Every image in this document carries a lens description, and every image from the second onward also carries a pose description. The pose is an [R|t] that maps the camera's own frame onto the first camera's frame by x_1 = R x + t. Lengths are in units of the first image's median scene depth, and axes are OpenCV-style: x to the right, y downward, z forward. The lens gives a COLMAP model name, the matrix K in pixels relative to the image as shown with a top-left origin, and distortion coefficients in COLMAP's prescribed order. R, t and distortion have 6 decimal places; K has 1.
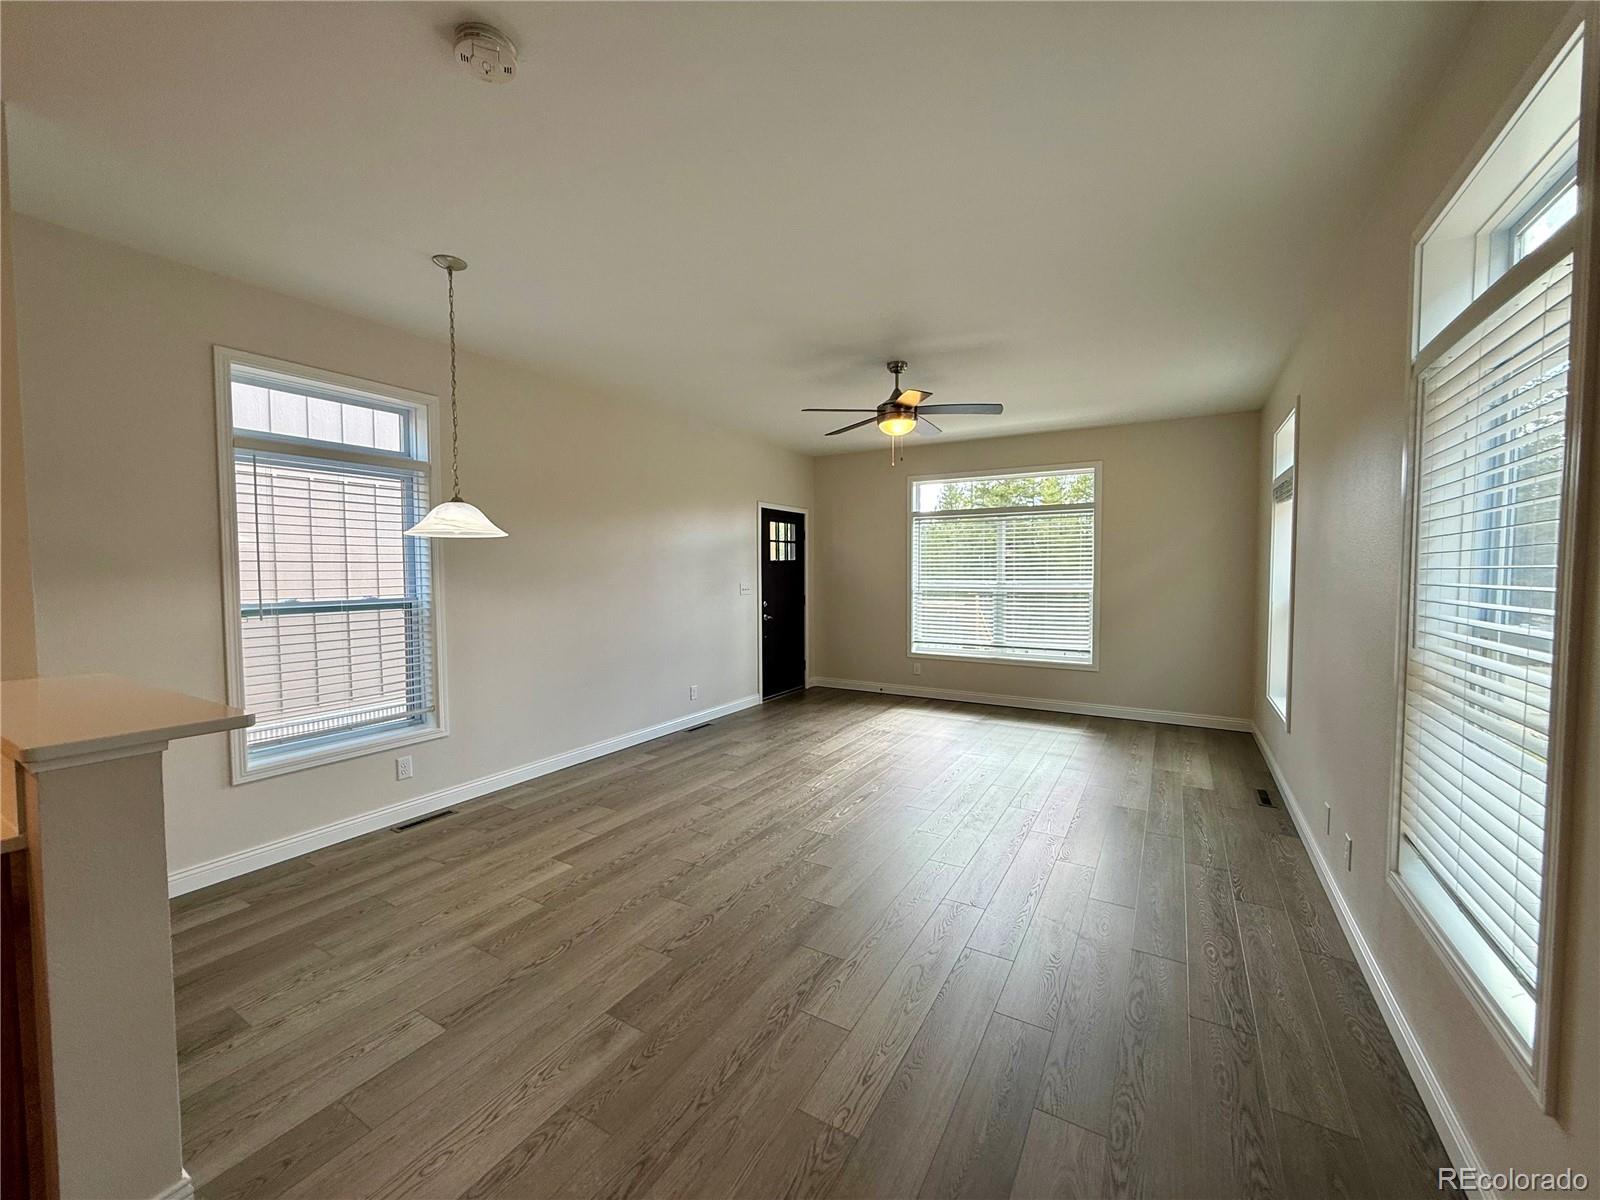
lens RADIAL K [[638.6, 0, 794.3], [0, 638.6, 596.5], [0, 0, 1]] dist [0.000489, 0.000163]
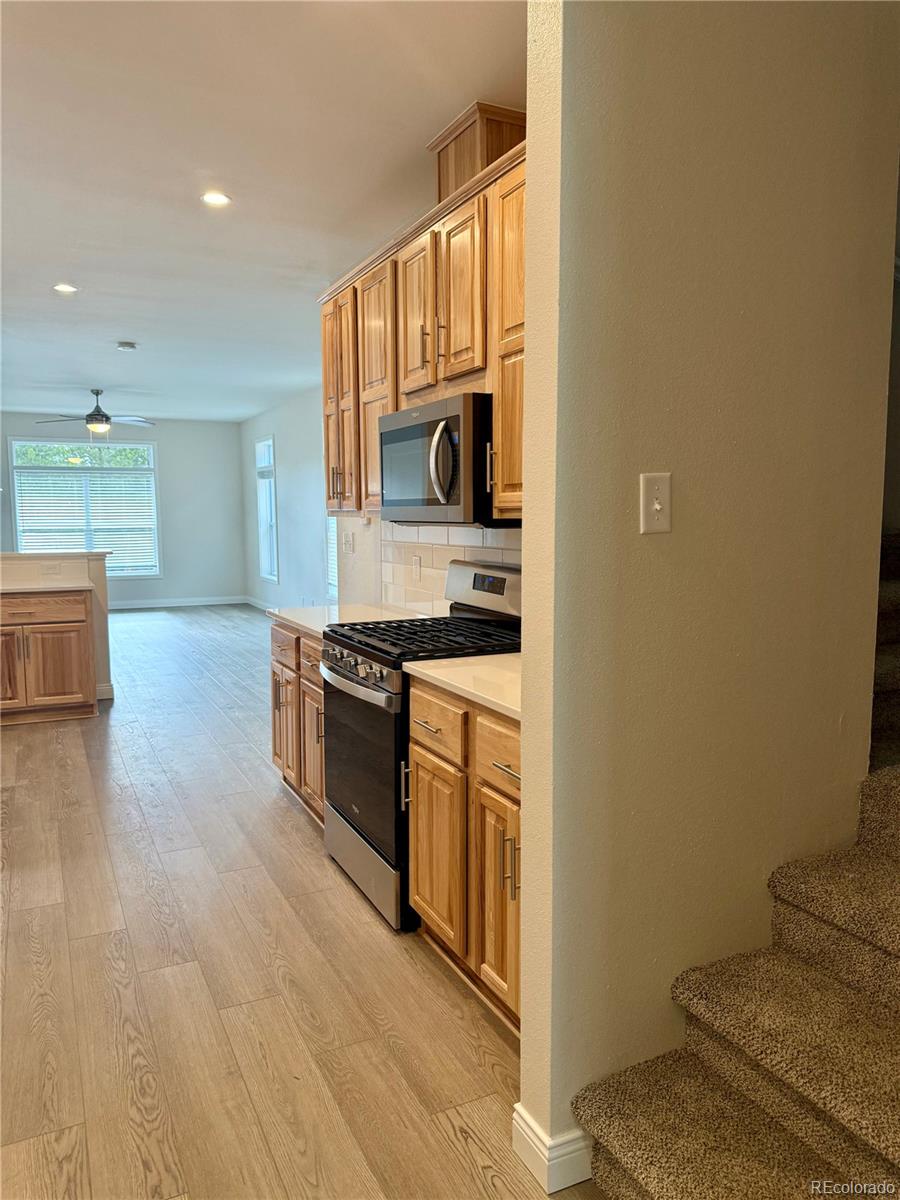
lens RADIAL K [[850.1, 0, 449.0], [0, 850.1, 604.0], [0, 0, 1]] dist [0.071955, -0.100655]
pose [[0.549820, -0.085334, 0.830913, -1.751866], [0.037131, 0.996281, 0.077748, 0.083527], [-0.834457, -0.011895, 0.550944, -1.453163]]
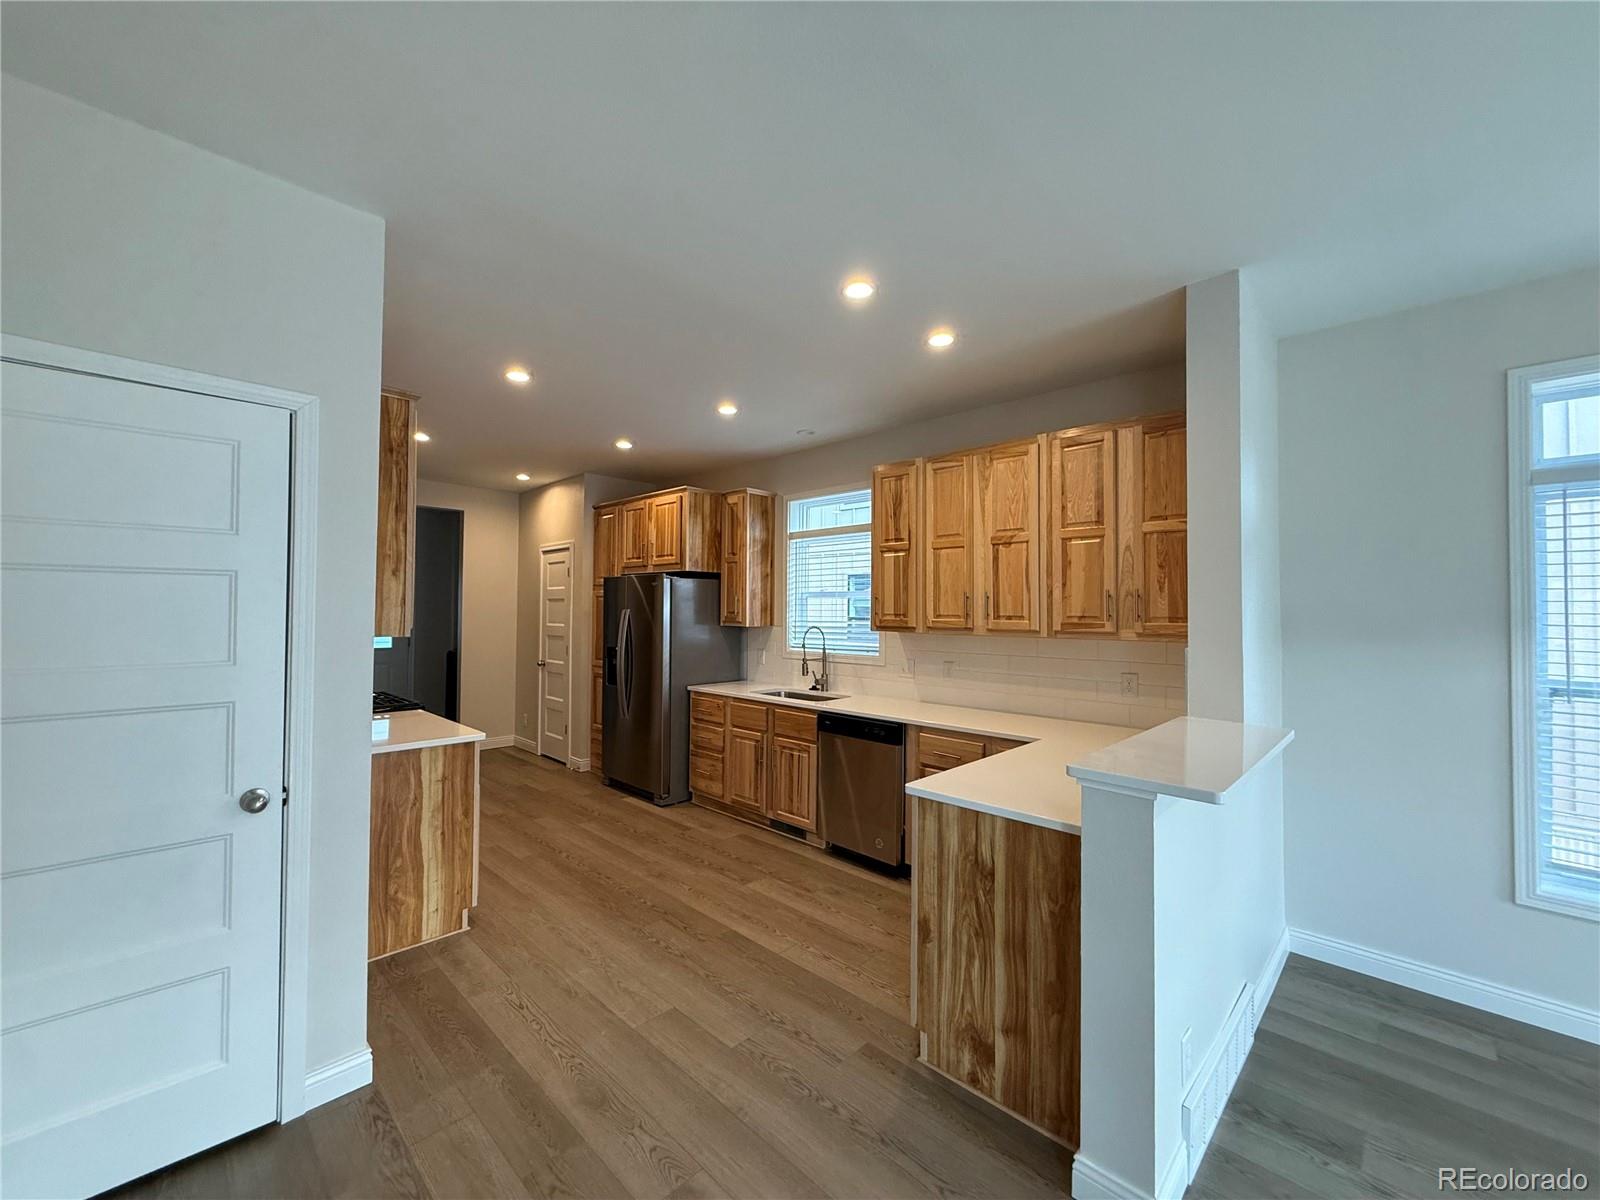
lens RADIAL K [[638.6, 0, 794.3], [0, 638.6, 596.5], [0, 0, 1]] dist [0.000489, 0.000163]
pose [[-0.234268, -0.020000, -0.971966, 0.126235], [-0.048981, 0.998761, -0.008746, -0.038777], [0.970937, 0.045559, -0.234957, 0.282421]]
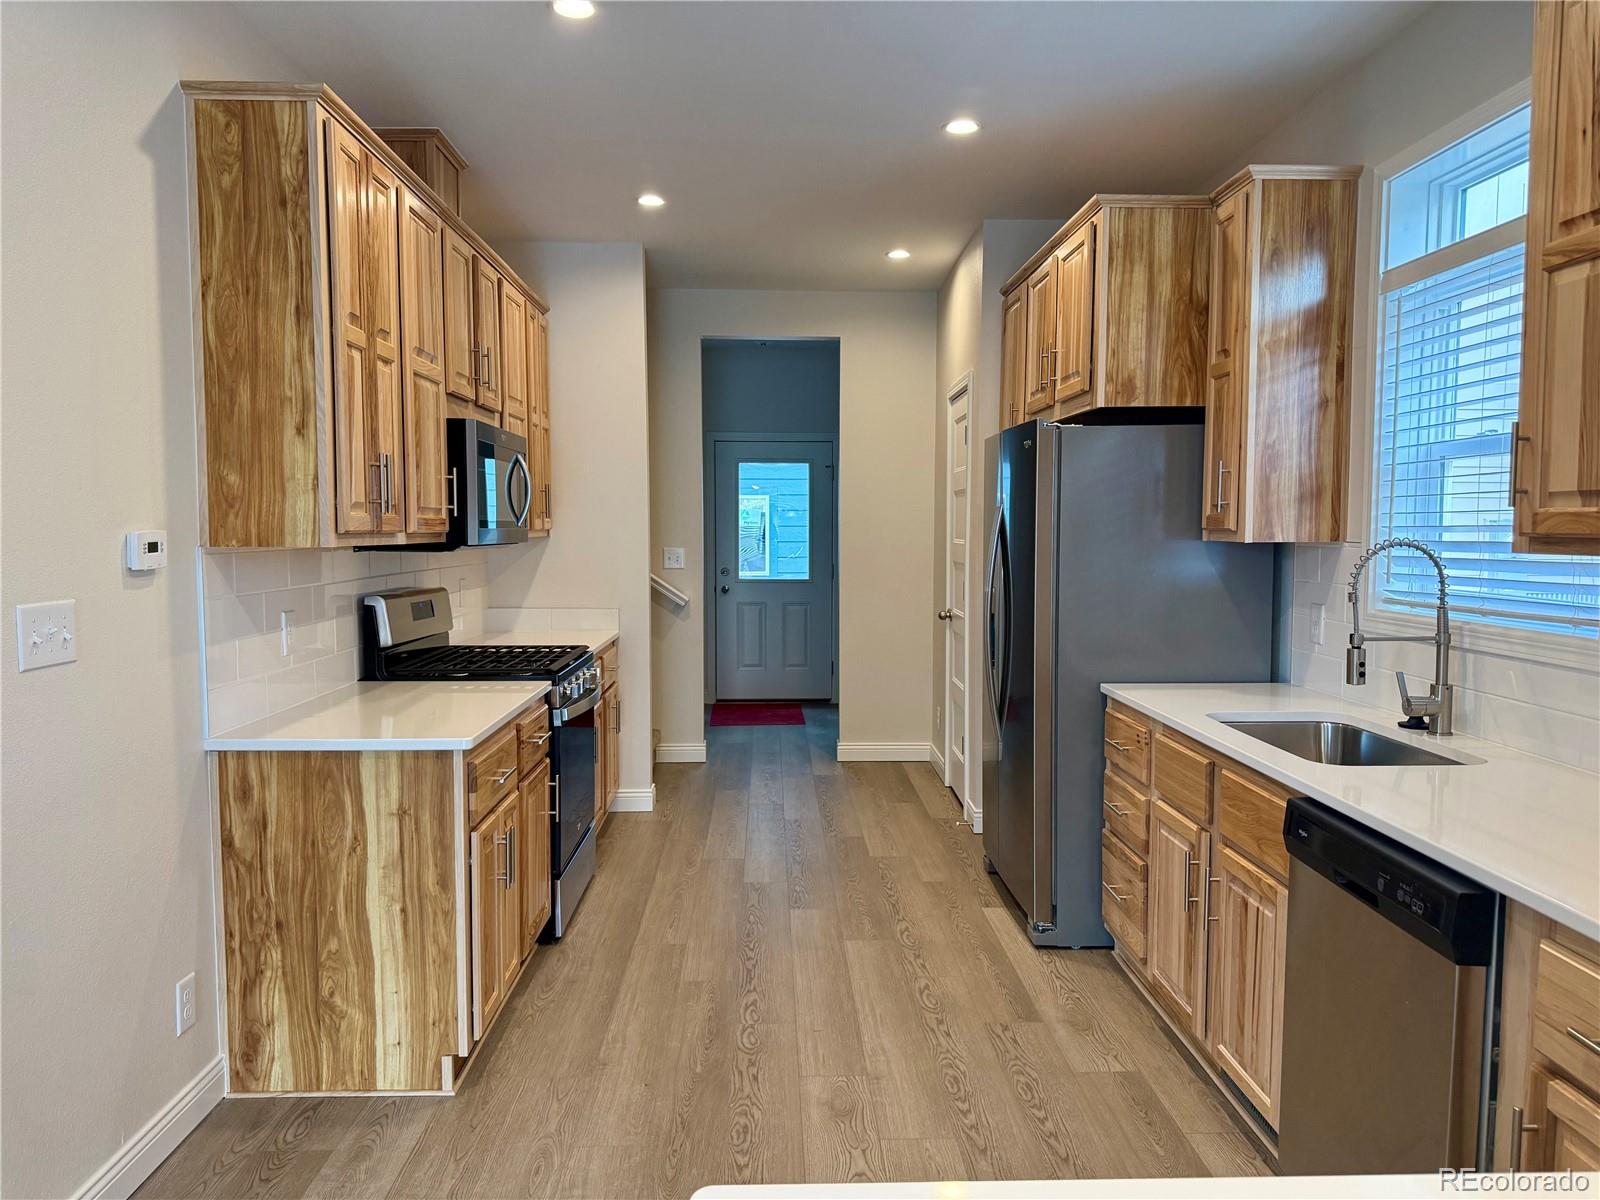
lens RADIAL K [[1118.8, 0, 796.0], [0, 1118.8, 605.6], [0, 0, 1]] dist [0.052815, -0.097503]
pose [[-0.847217, 0.042557, -0.529540, -0.487236], [-0.019684, 0.993587, 0.111343, -0.021747], [0.530883, 0.104755, -0.840946, 0.478227]]
